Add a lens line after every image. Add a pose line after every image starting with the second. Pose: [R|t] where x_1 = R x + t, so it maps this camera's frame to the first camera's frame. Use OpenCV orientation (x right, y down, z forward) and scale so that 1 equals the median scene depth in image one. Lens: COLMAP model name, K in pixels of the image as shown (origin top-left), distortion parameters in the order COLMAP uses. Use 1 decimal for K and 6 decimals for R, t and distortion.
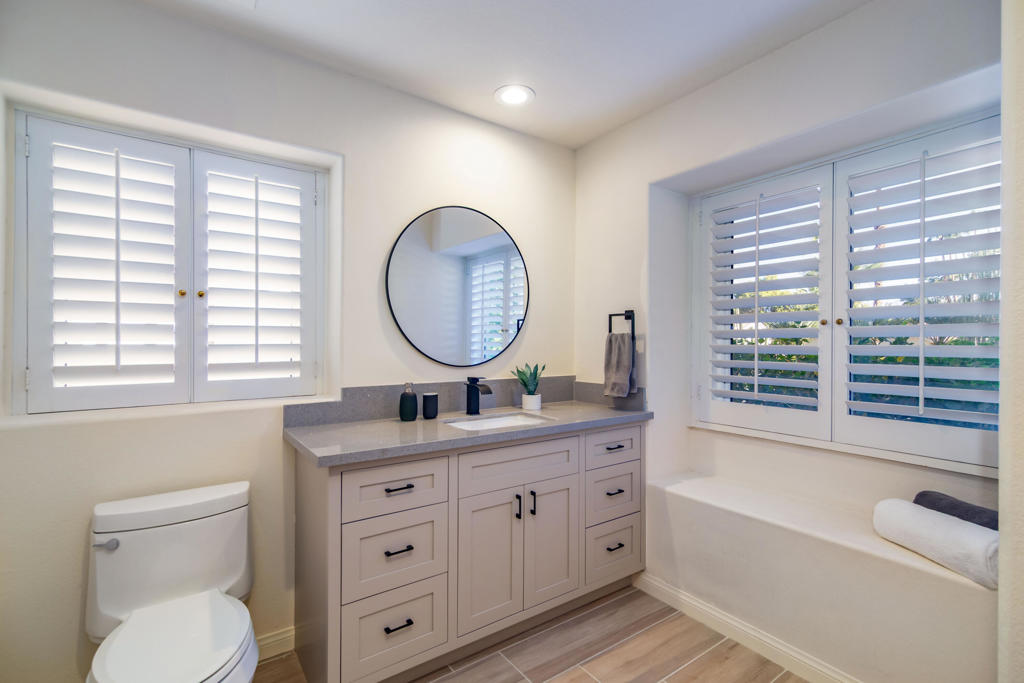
lens RADIAL K [[457.4, 0, 509.1], [0, 457.4, 340.2], [0, 0, 1]] dist [0.001750, -0.000279]
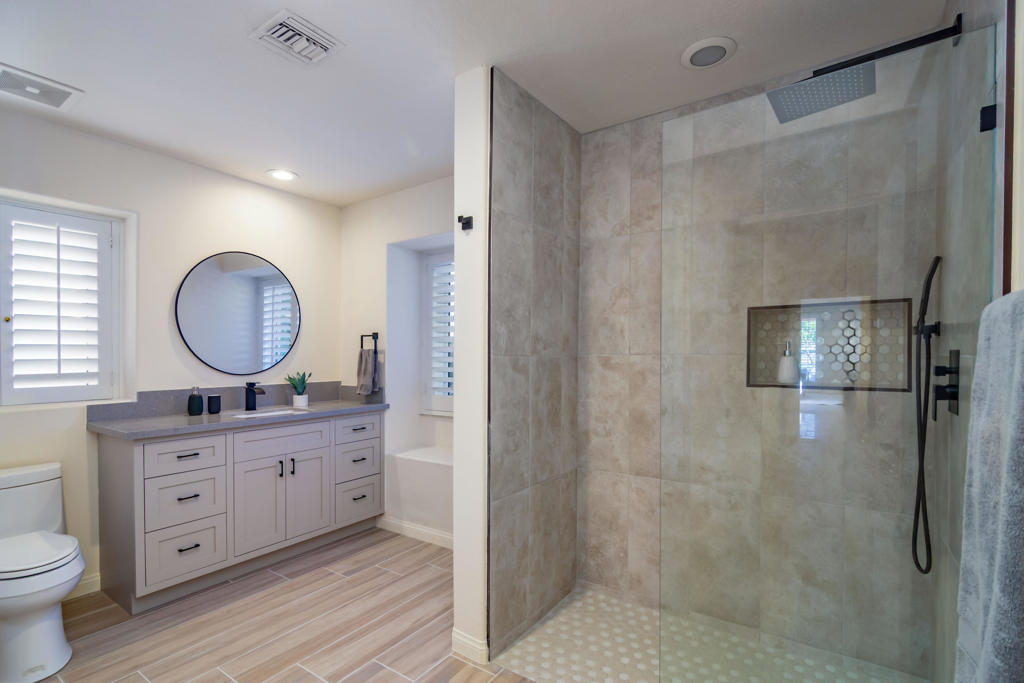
lens RADIAL K [[484.5, 0, 493.2], [0, 484.5, 354.3], [0, 0, 1]] dist [-0.017033, 0.000338]
pose [[0.947274, -0.005580, 0.320377, 0.142232], [0.004276, 0.999979, 0.004774, -0.004789], [-0.320397, -0.003152, 0.947278, -0.562833]]
